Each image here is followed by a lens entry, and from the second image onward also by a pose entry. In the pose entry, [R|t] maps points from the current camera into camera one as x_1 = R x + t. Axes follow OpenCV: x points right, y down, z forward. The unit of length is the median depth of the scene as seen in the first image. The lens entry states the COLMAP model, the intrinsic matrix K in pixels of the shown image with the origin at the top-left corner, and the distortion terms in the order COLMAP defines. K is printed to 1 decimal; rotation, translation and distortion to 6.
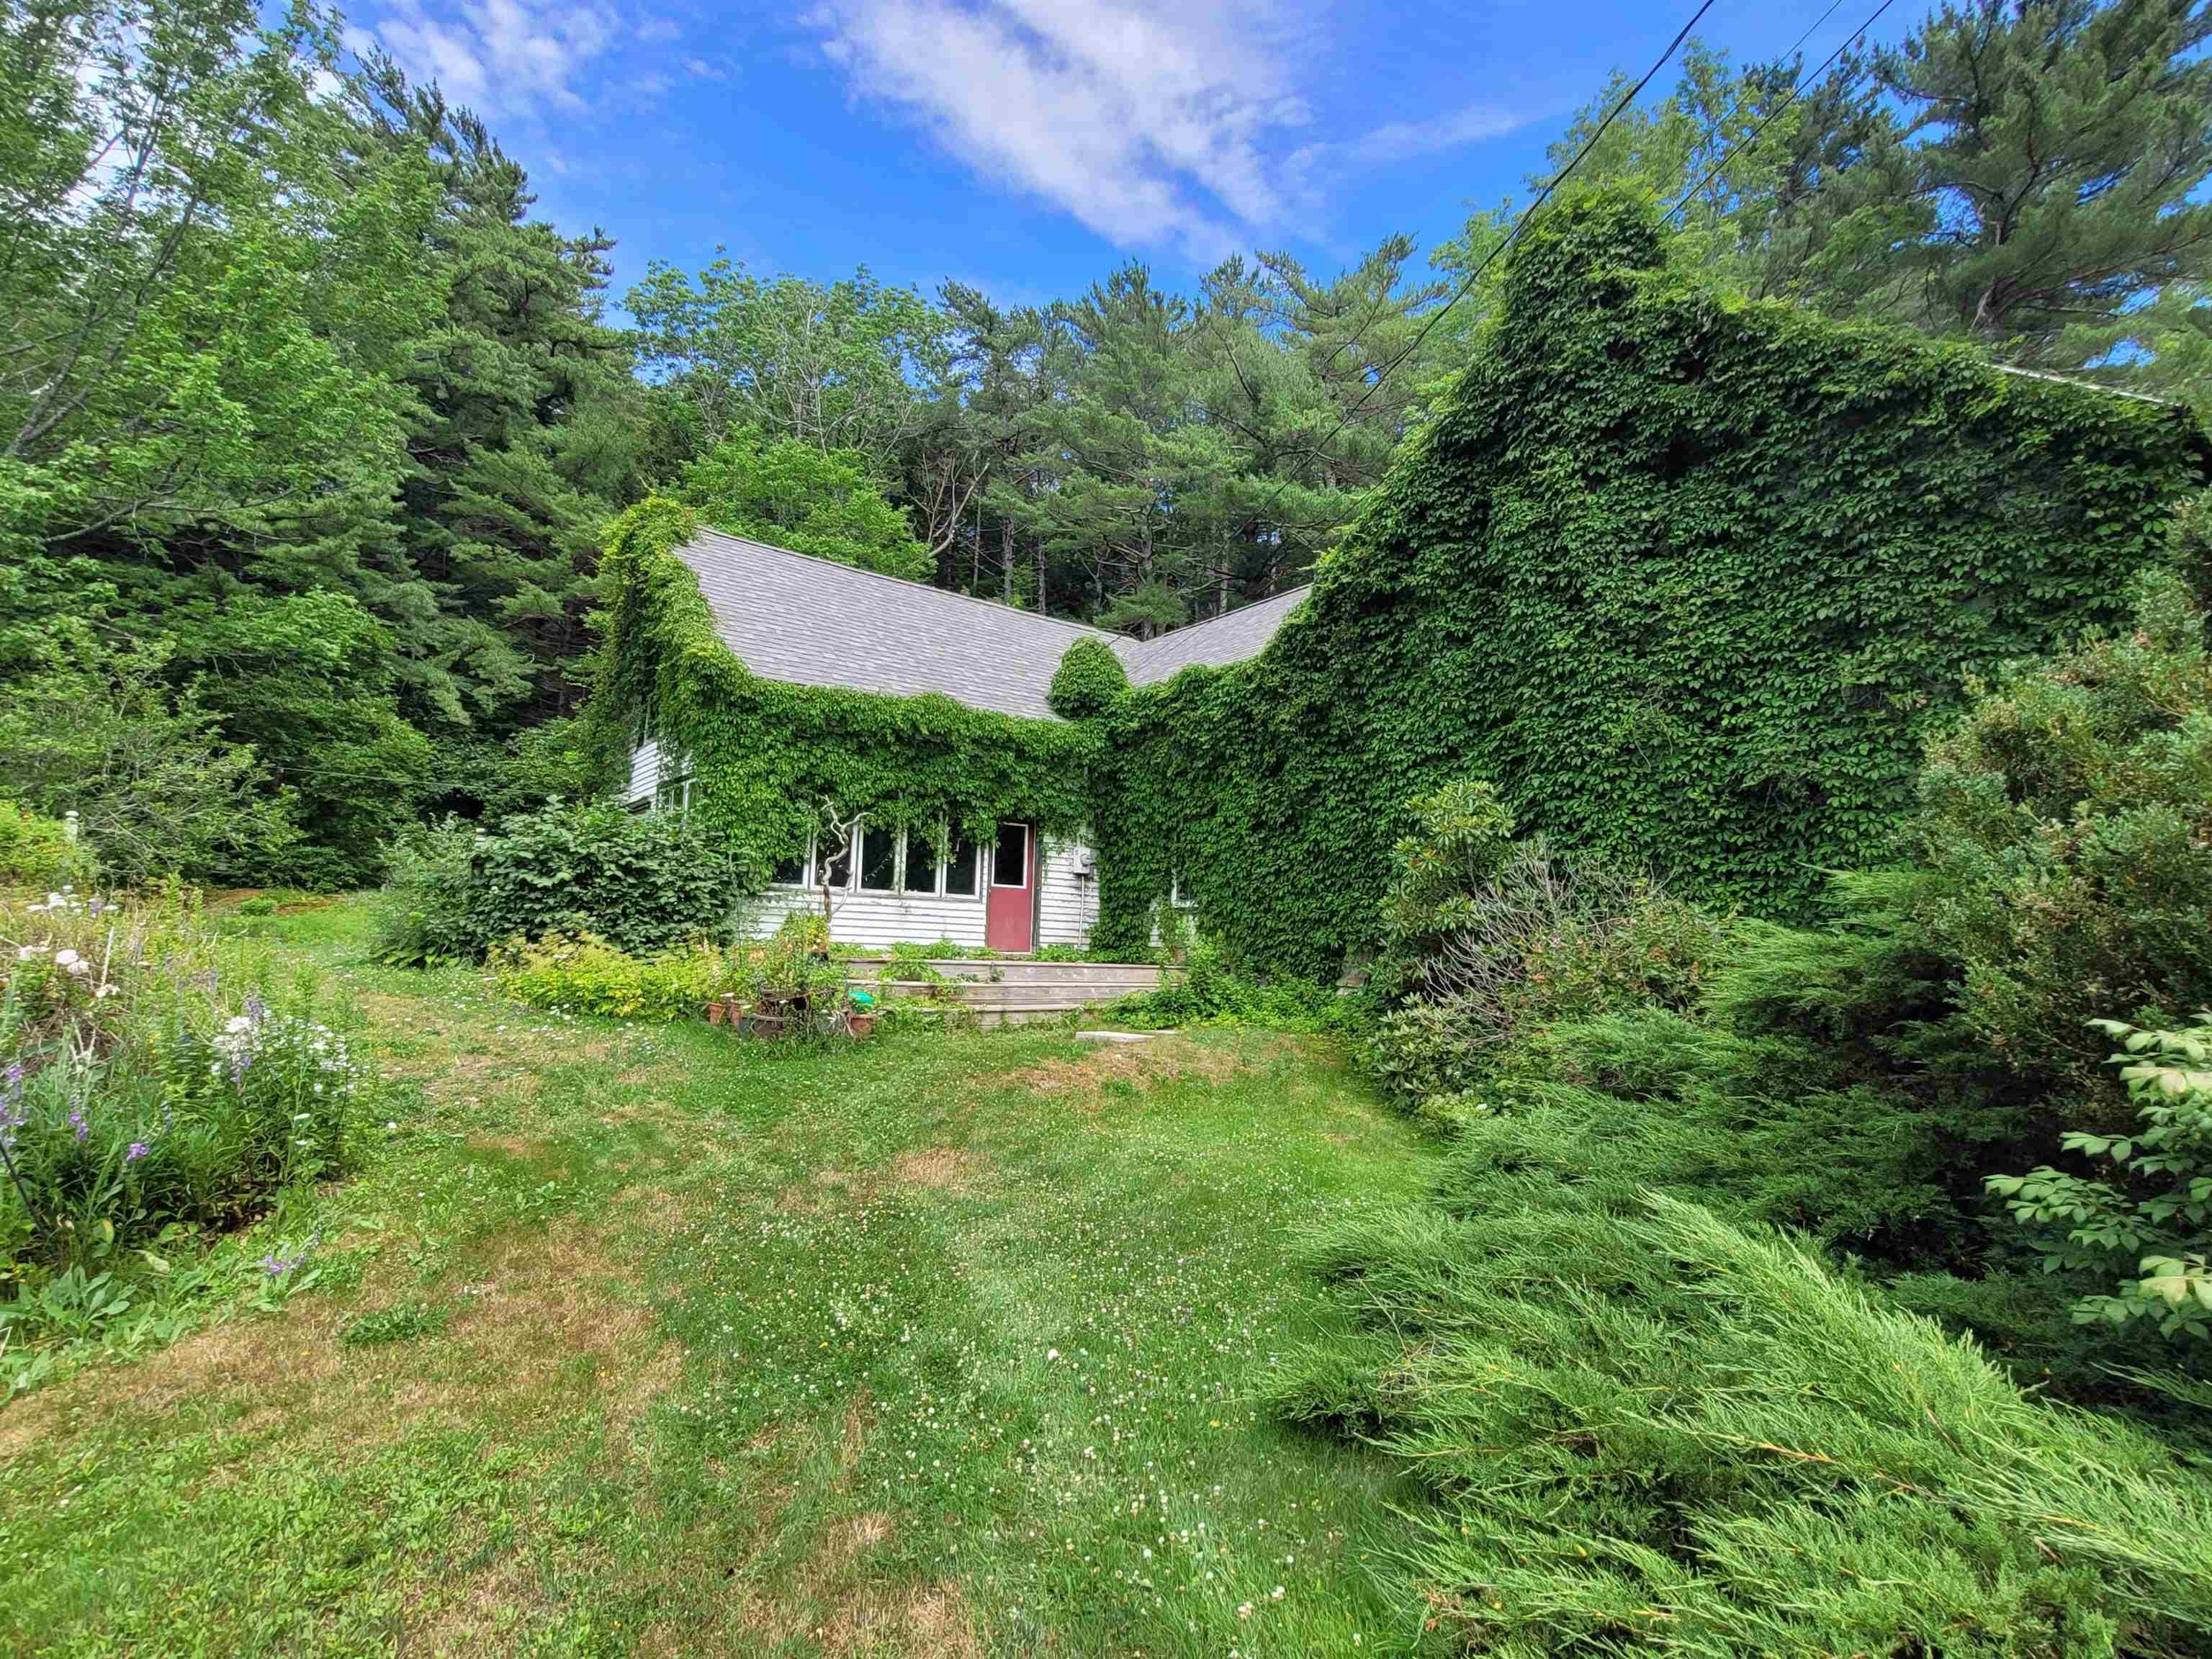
lens RADIAL K [[1074.9, 0, 1106.0], [0, 1074.9, 829.5], [0, 0, 1]] dist [0.000998, -0.001145]
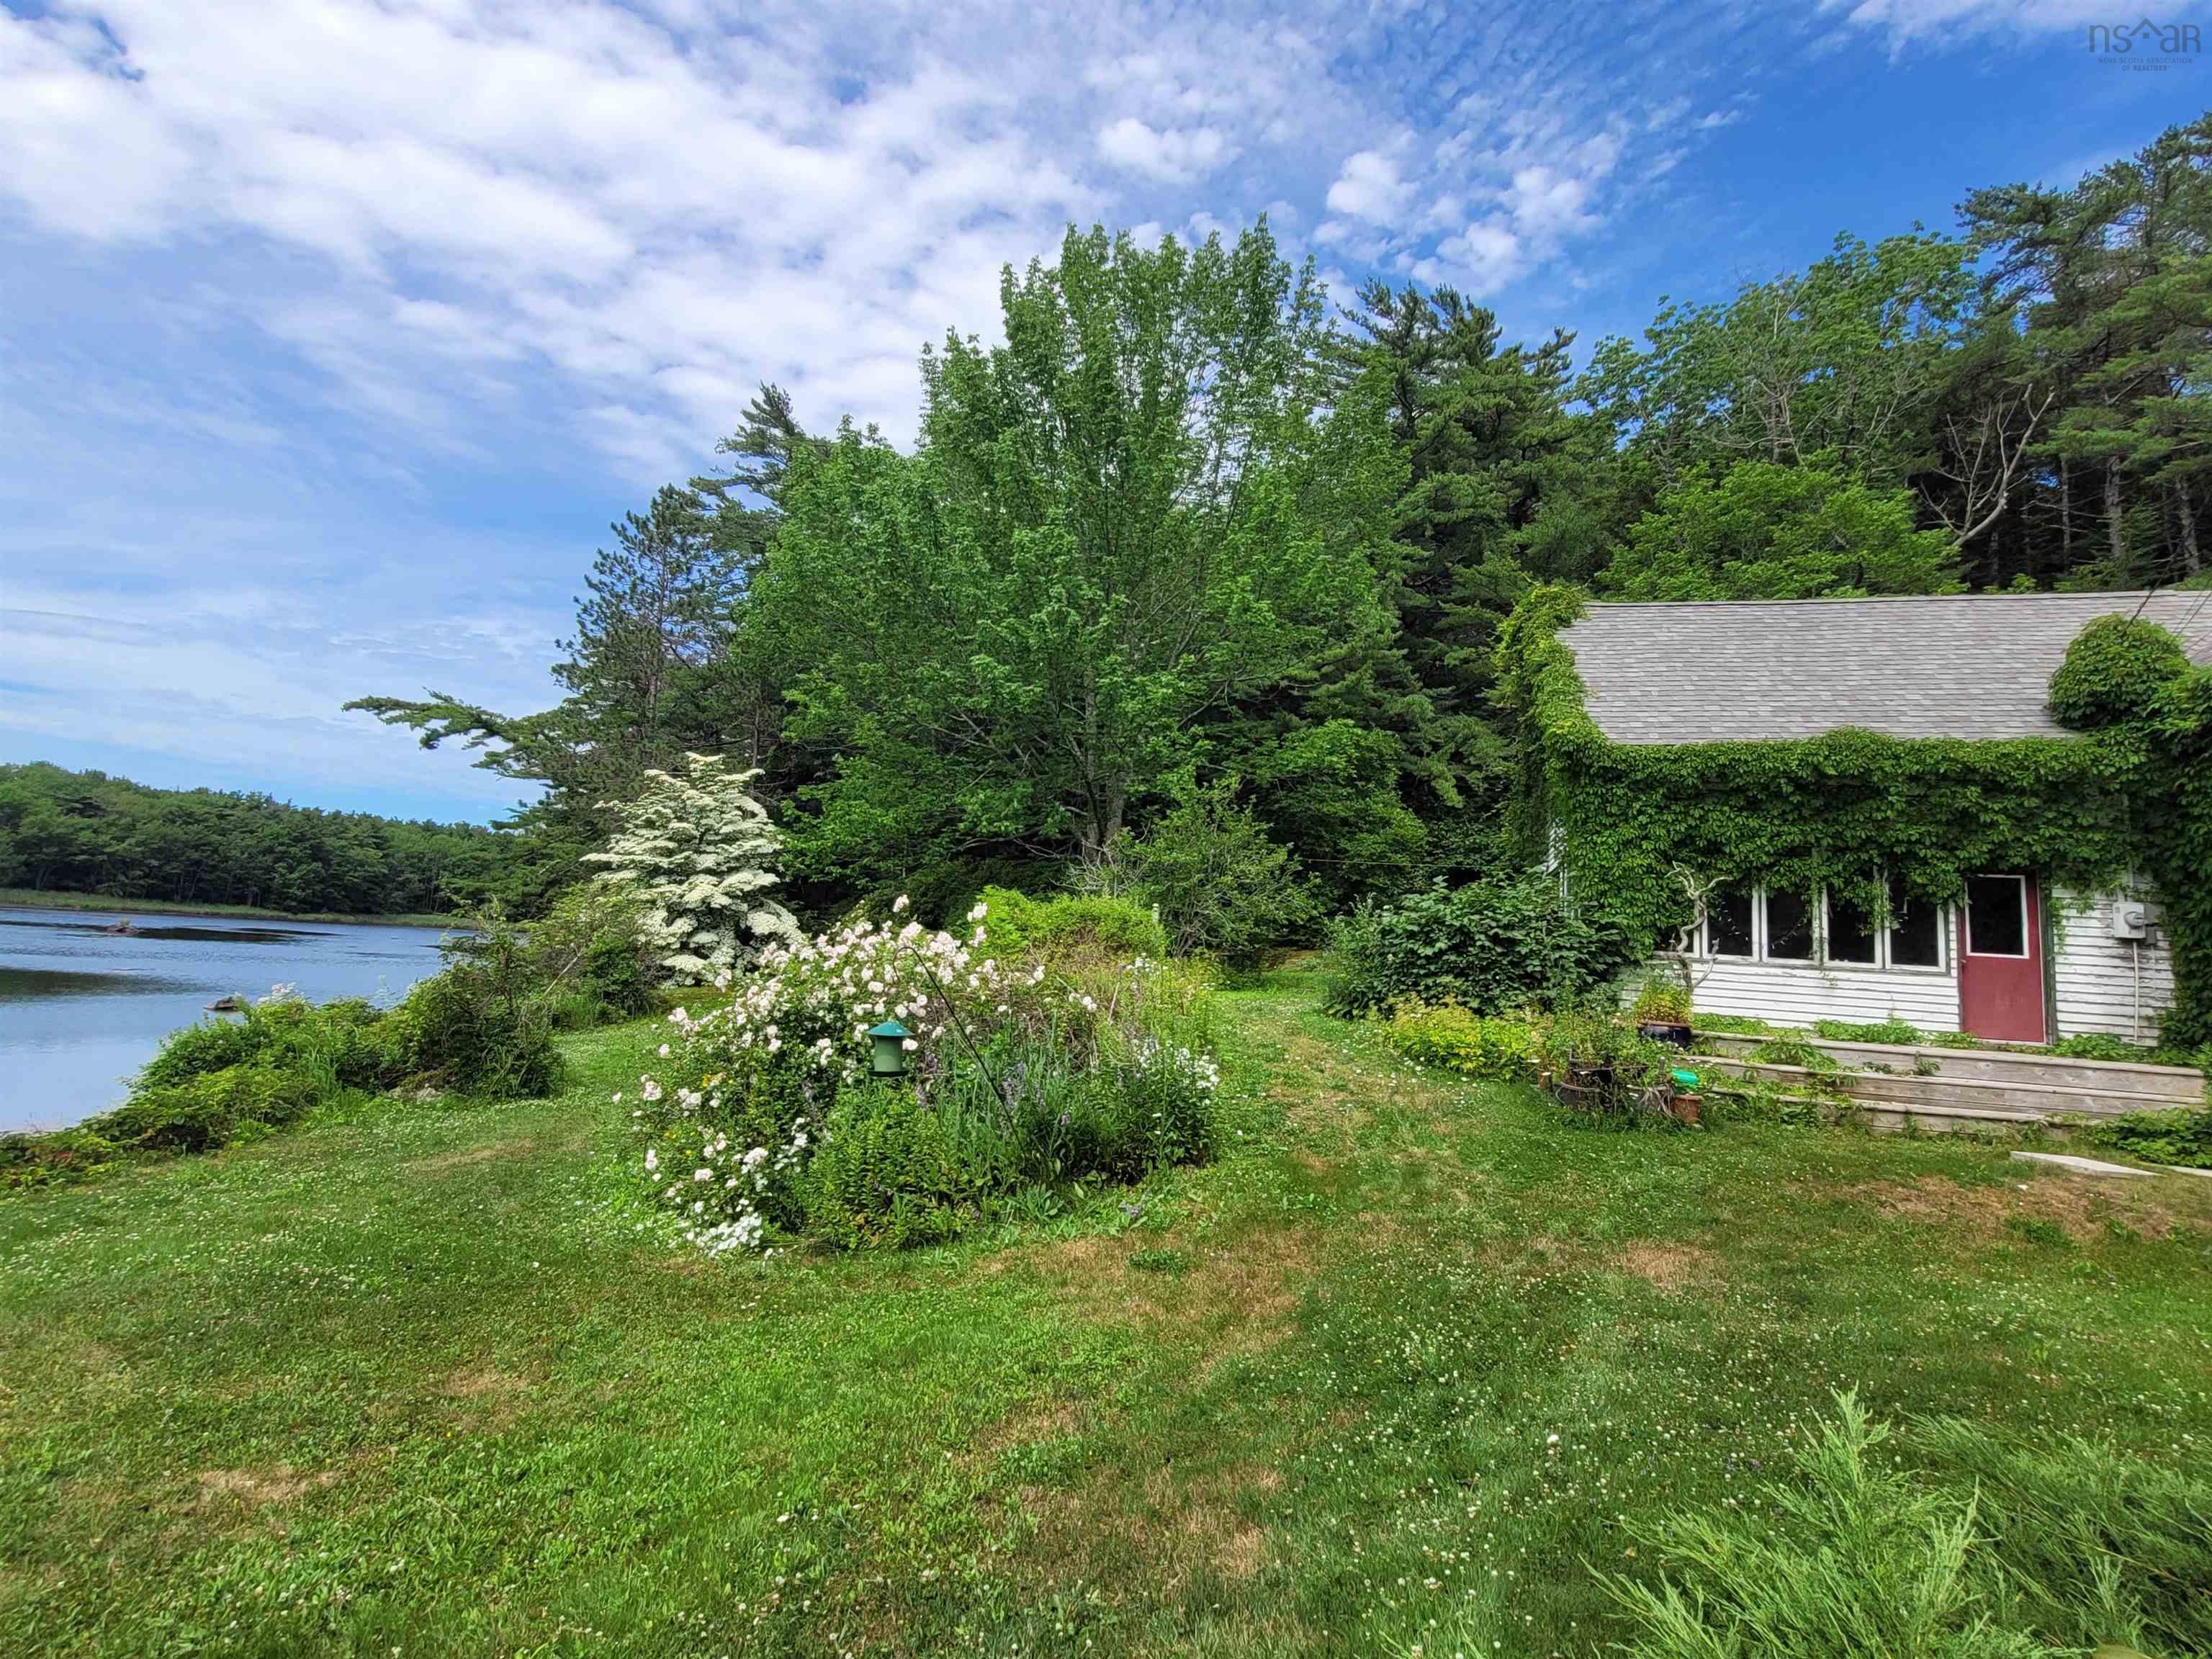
lens RADIAL K [[1074.9, 0, 1106.0], [0, 1074.9, 829.5], [0, 0, 1]] dist [0.000998, -0.001145]
pose [[0.595788, -0.083945, -0.798743, 0.162885], [0.042026, 0.996419, -0.073372, -0.008776], [0.802041, 0.010146, 0.597182, 0.013819]]
